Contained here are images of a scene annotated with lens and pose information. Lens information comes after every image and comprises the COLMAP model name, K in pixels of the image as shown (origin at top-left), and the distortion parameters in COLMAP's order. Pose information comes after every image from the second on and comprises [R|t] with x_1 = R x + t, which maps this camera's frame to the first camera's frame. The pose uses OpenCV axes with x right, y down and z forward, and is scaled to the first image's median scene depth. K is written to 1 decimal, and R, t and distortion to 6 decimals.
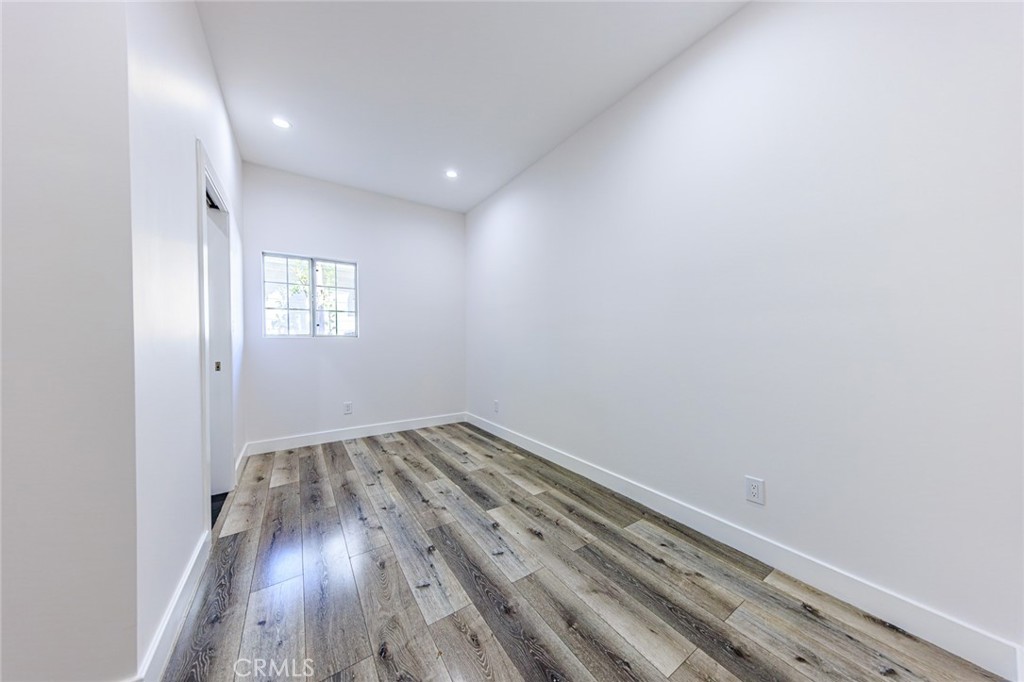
lens RADIAL K [[321.5, 0, 512.2], [0, 321.5, 345.1], [0, 0, 1]] dist [0.007383, -0.001462]
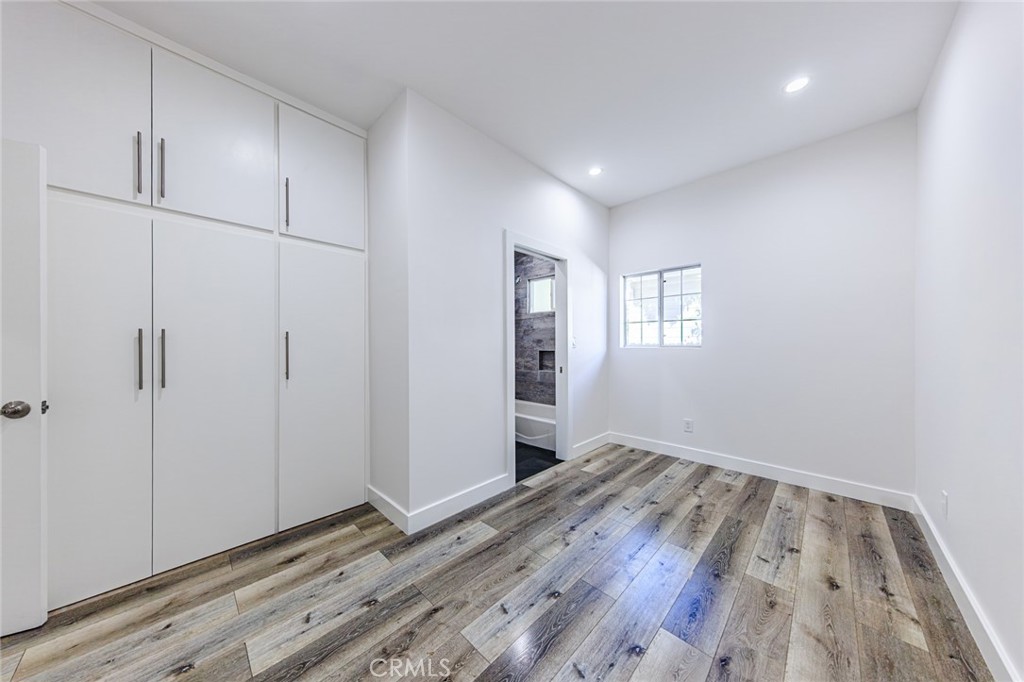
lens RADIAL K [[321.5, 0, 512.2], [0, 321.5, 345.1], [0, 0, 1]] dist [0.007383, -0.001462]
pose [[0.207248, 0.008045, -0.978255, 0.331273], [-0.013058, 0.999900, 0.005456, -0.036618], [0.978201, 0.011643, 0.207332, 0.380862]]
